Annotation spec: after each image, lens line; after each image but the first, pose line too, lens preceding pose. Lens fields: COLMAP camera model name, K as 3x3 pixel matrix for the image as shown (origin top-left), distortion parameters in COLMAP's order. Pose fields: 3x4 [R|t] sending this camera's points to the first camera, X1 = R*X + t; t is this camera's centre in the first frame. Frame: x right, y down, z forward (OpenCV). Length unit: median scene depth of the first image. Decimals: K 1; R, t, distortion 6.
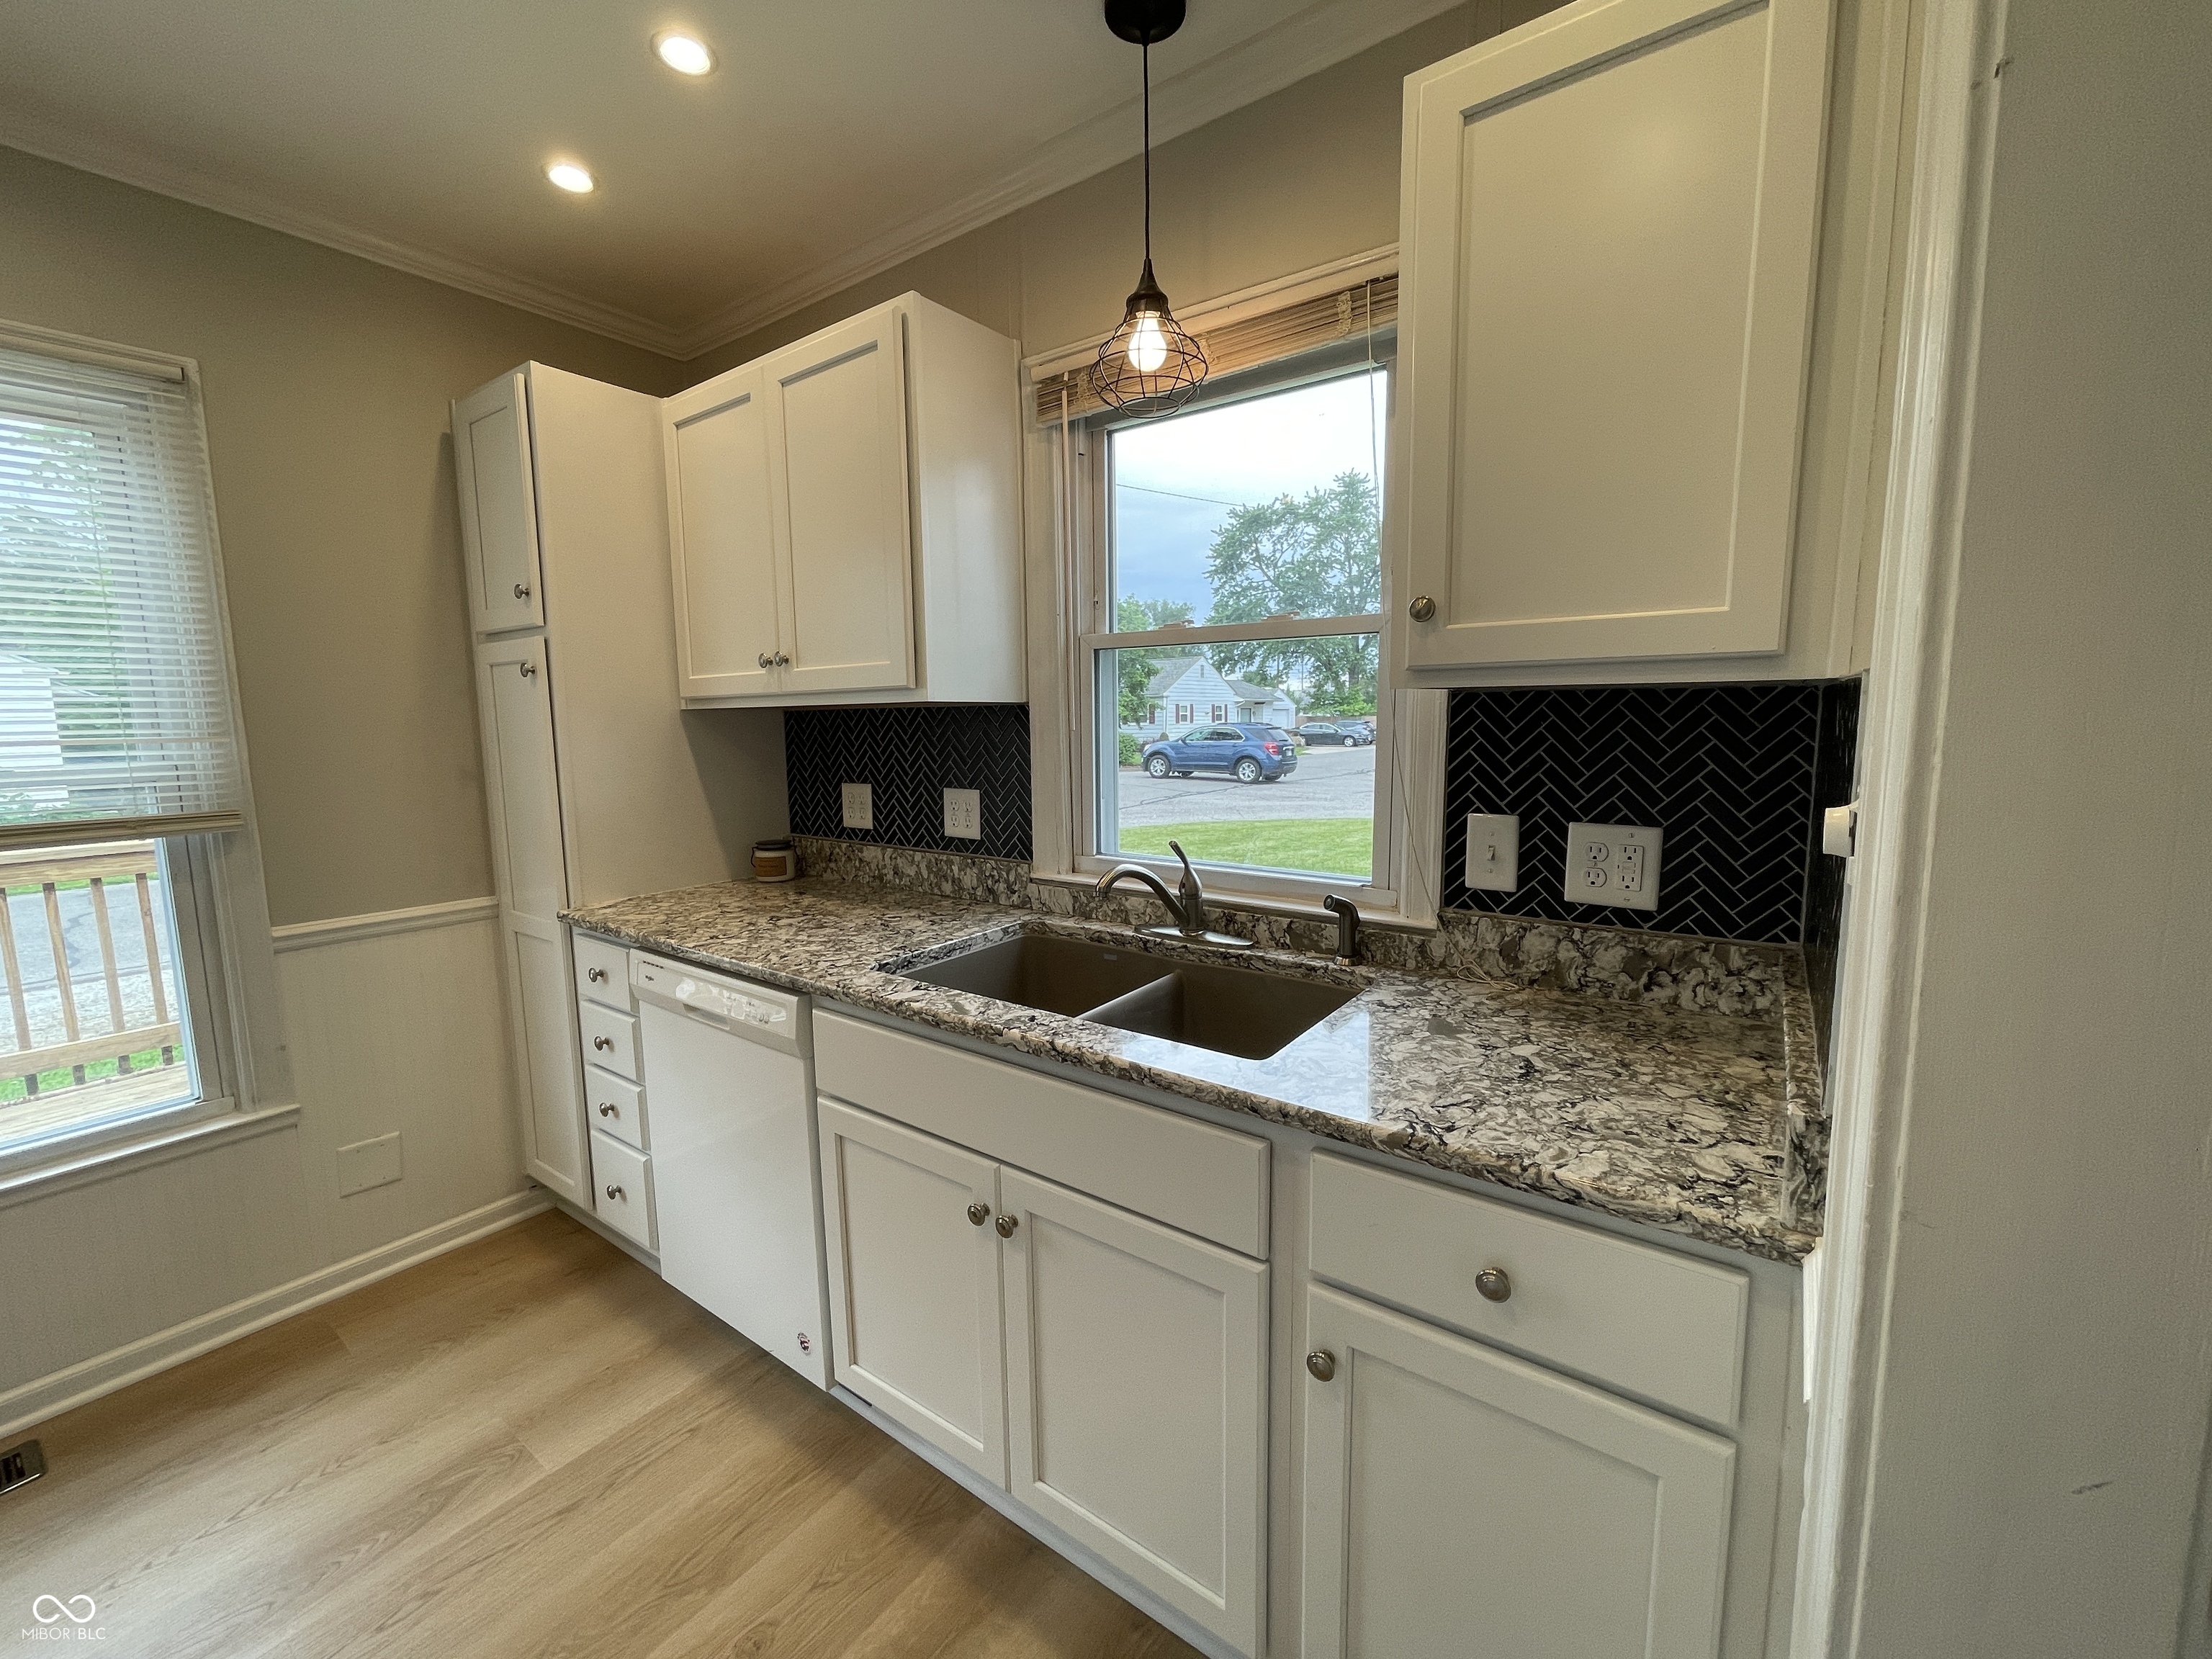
lens RADIAL K [[906.7, 0, 1099.0], [0, 906.7, 831.6], [0, 0, 1]] dist [0.000004, 0.000099]
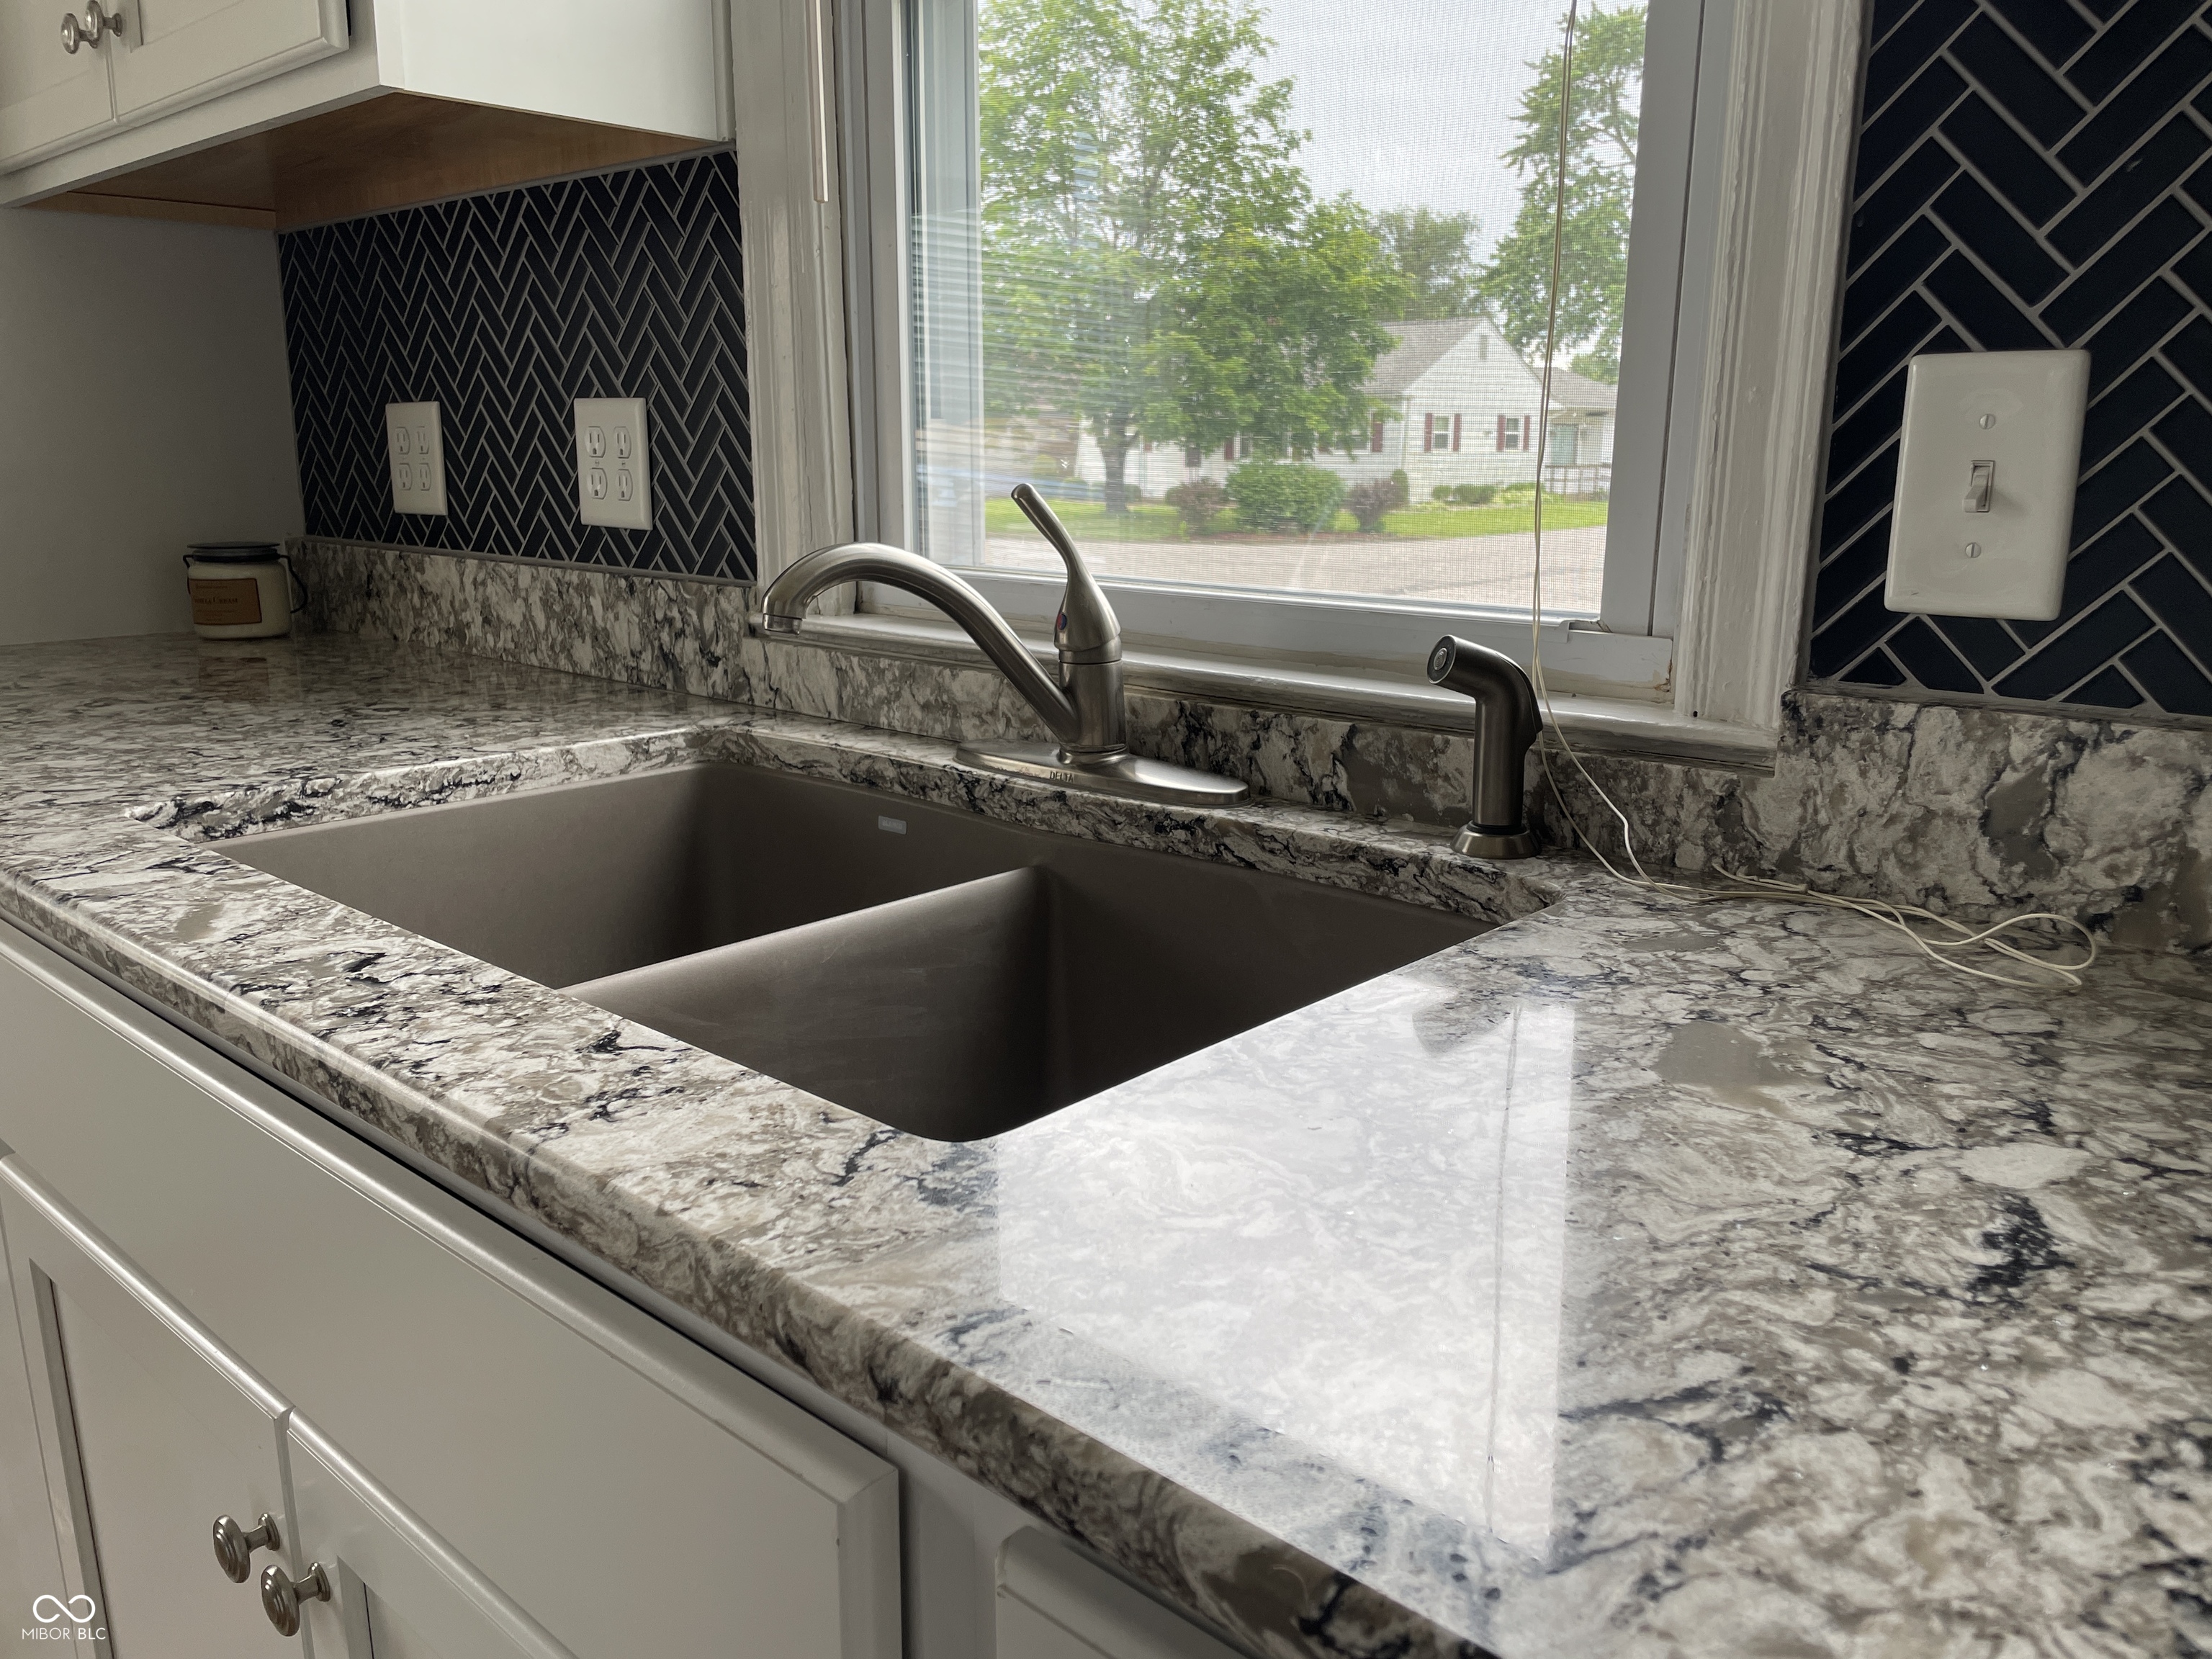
lens RADIAL K [[1673.1, 0, 1121.6], [0, 1673.1, 822.2], [0, 0, 1]] dist [0.098773, -0.120904]
pose [[0.995077, 0.037519, -0.091726, 0.184031], [-0.028800, 0.995099, 0.094594, 0.076749], [0.094825, -0.091486, 0.991281, 0.363729]]
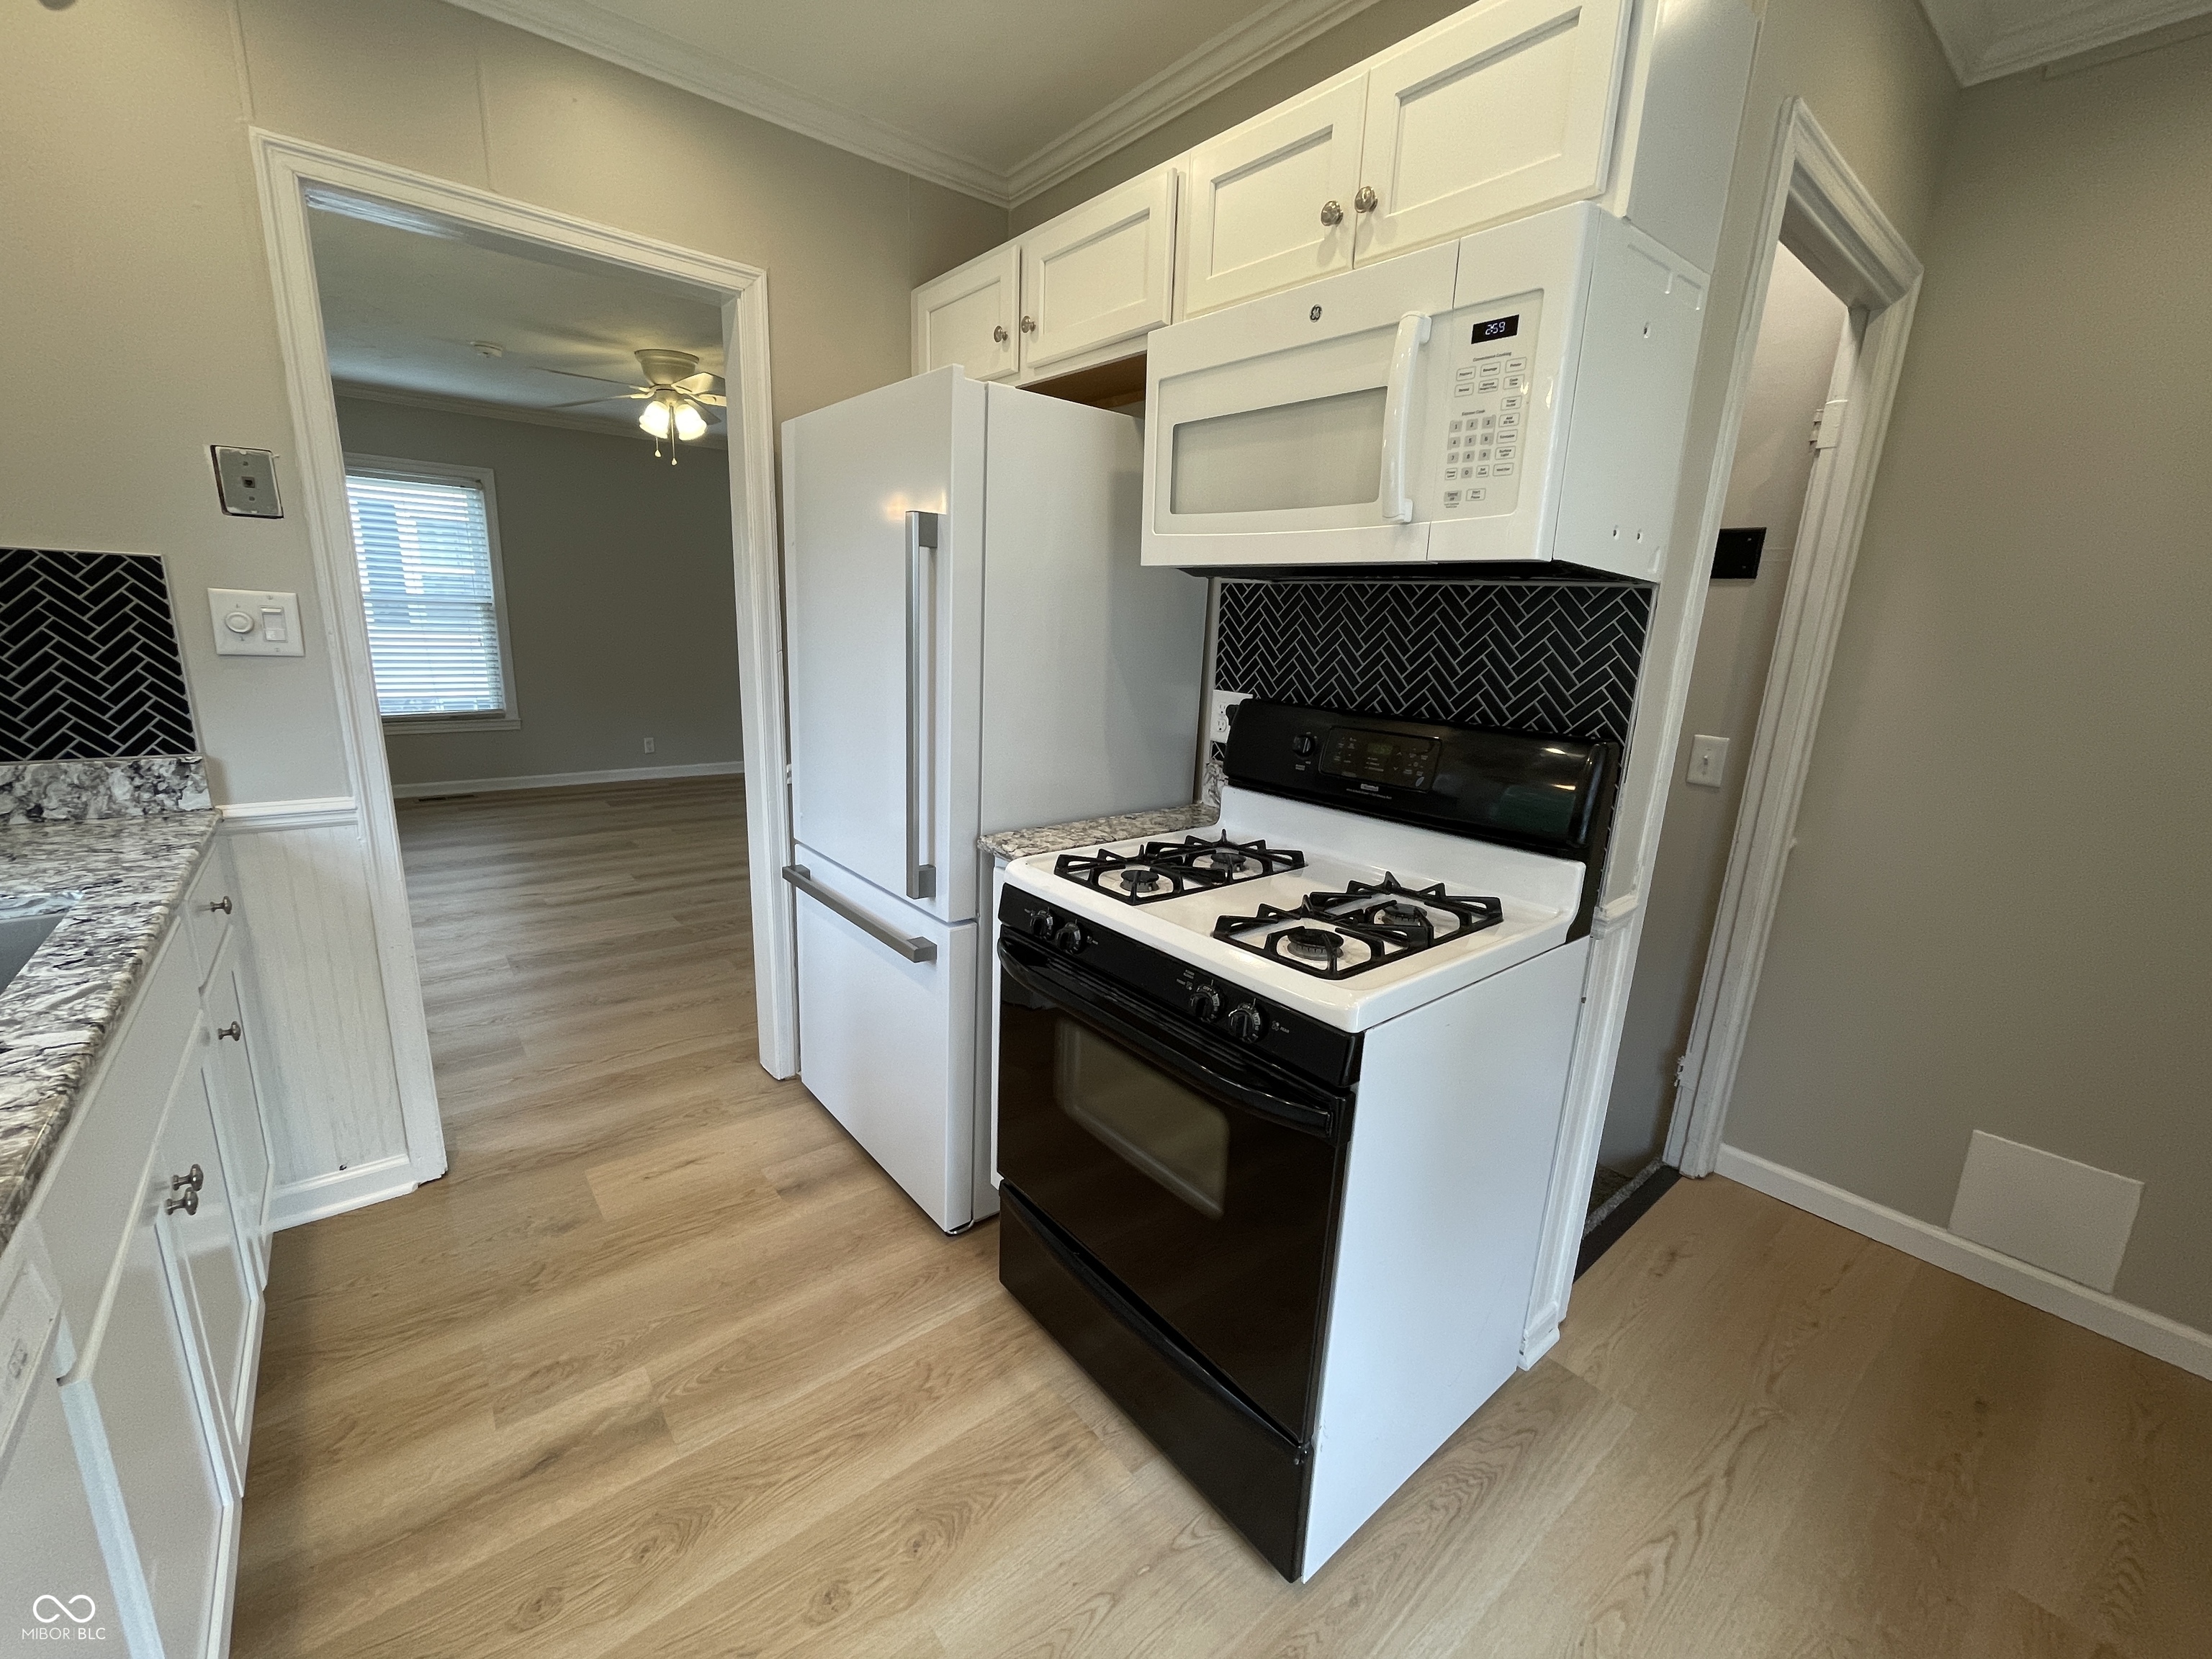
lens RADIAL K [[887.9, 0, 1106.0], [0, 887.9, 829.5], [0, 0, 1]] dist [0.028364, -0.012680]
pose [[-0.972739, -0.070534, 0.220916, -0.860676], [0.008995, 0.940430, 0.339869, -0.120466], [-0.231728, 0.332591, -0.914158, 1.150261]]
